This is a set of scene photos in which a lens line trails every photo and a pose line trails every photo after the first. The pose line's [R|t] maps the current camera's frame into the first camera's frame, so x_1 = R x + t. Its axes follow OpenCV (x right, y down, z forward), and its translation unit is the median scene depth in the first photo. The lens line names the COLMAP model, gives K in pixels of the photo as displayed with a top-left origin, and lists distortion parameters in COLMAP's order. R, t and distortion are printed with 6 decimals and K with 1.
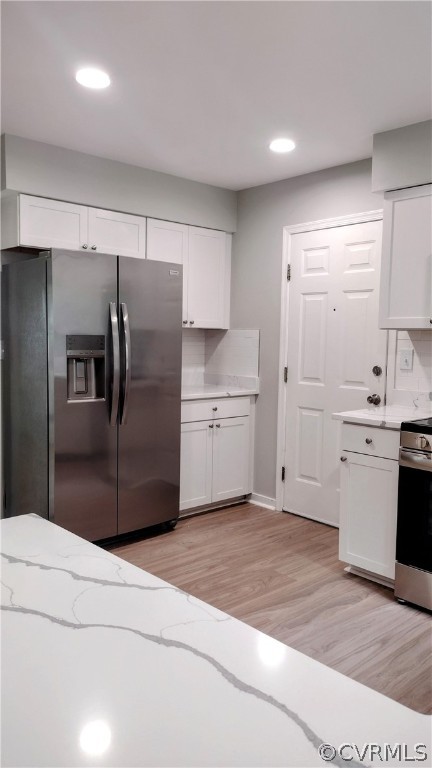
lens RADIAL K [[580.4, 0, 215.6], [0, 580.4, 384.6], [0, 0, 1]] dist [0.082105, -0.114995]
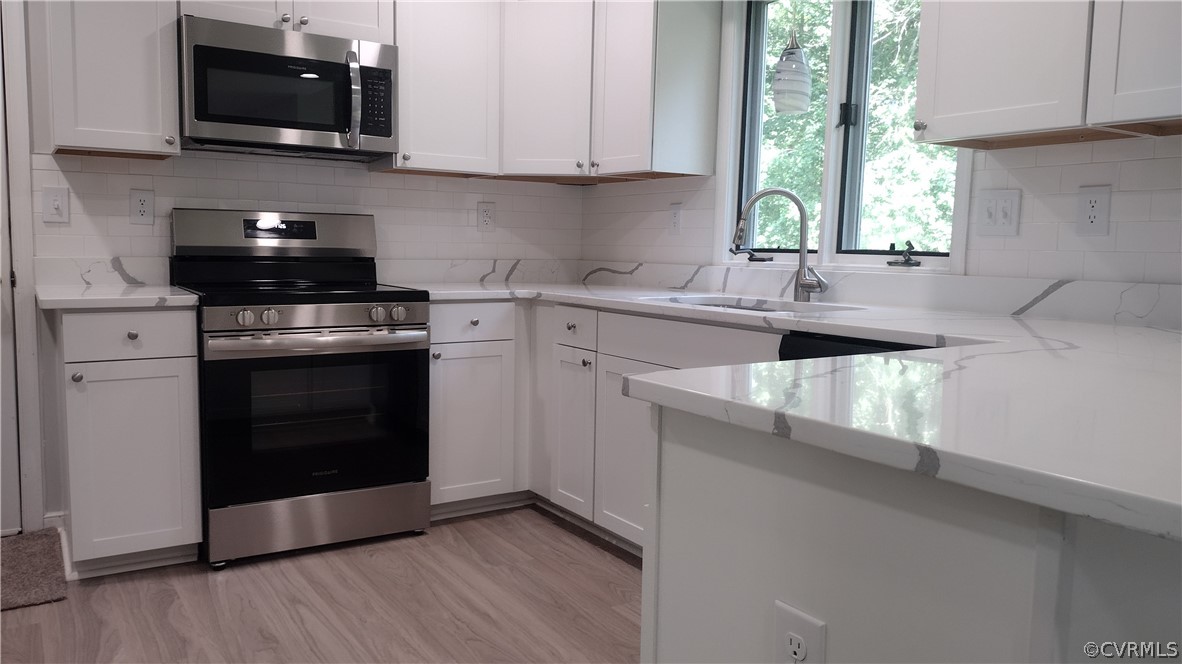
lens RADIAL K [[893.2, 0, 593.9], [0, 893.2, 330.4], [0, 0, 1]] dist [0.082105, -0.114995]
pose [[0.164206, -0.110625, 0.980203, -0.471660], [0.069017, 0.992545, 0.100456, 0.027001], [-0.984009, 0.051155, 0.170617, 0.323976]]
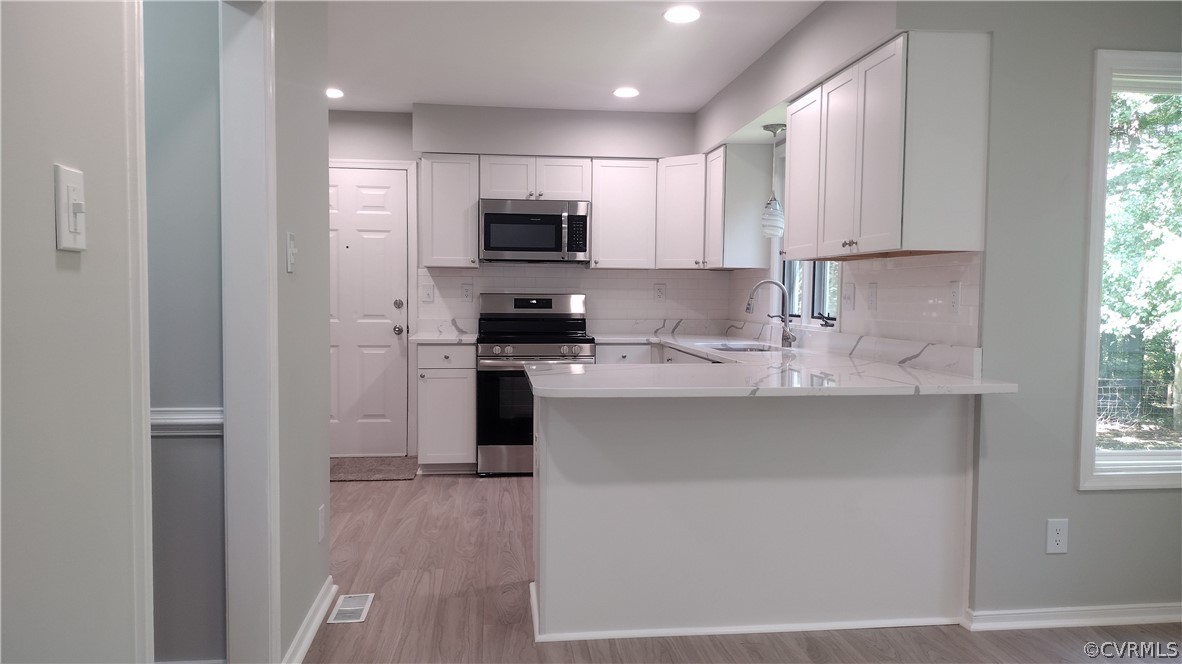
lens RADIAL K [[893.2, 0, 590.6], [0, 893.2, 329.5], [0, 0, 1]] dist [0.082105, -0.114995]
pose [[0.585799, -0.047379, 0.809070, -0.918749], [0.070194, 0.997504, 0.007590, 0.038947], [-0.807411, 0.052345, 0.587663, -0.304569]]
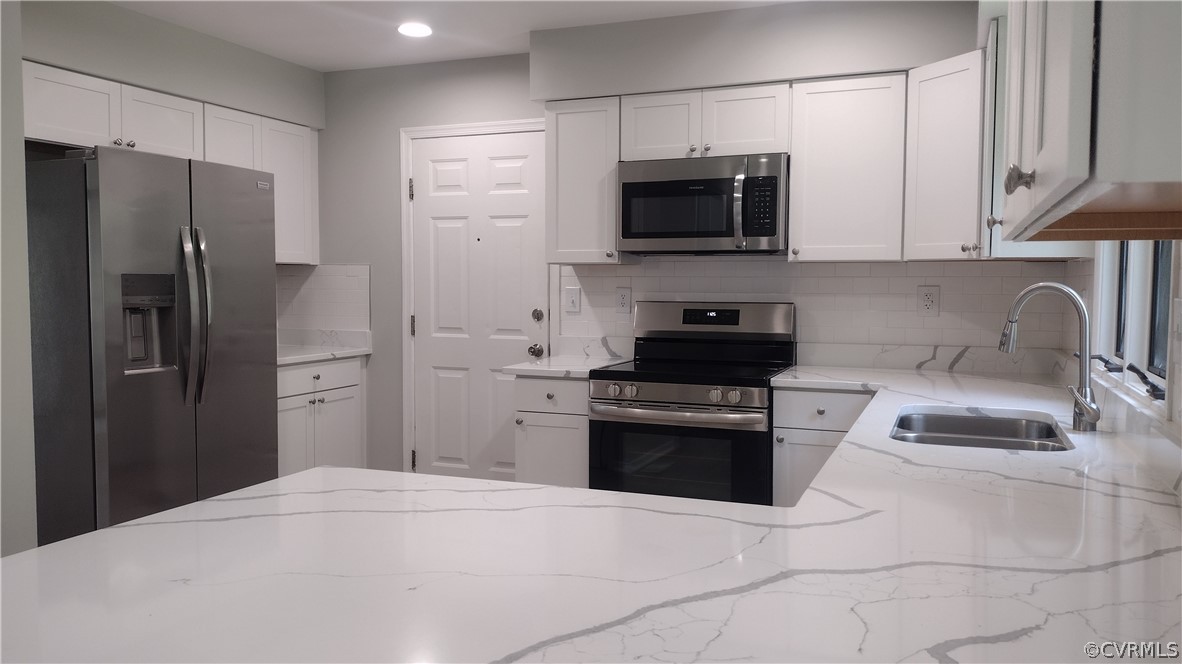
lens RADIAL K [[893.2, 0, 591.6], [0, 893.2, 324.1], [0, 0, 1]] dist [0.082105, -0.114995]
pose [[0.902785, -0.034542, 0.428702, -0.195511], [0.048214, 0.998615, -0.021072, 0.019630], [-0.427380, 0.039693, 0.903200, -0.161690]]
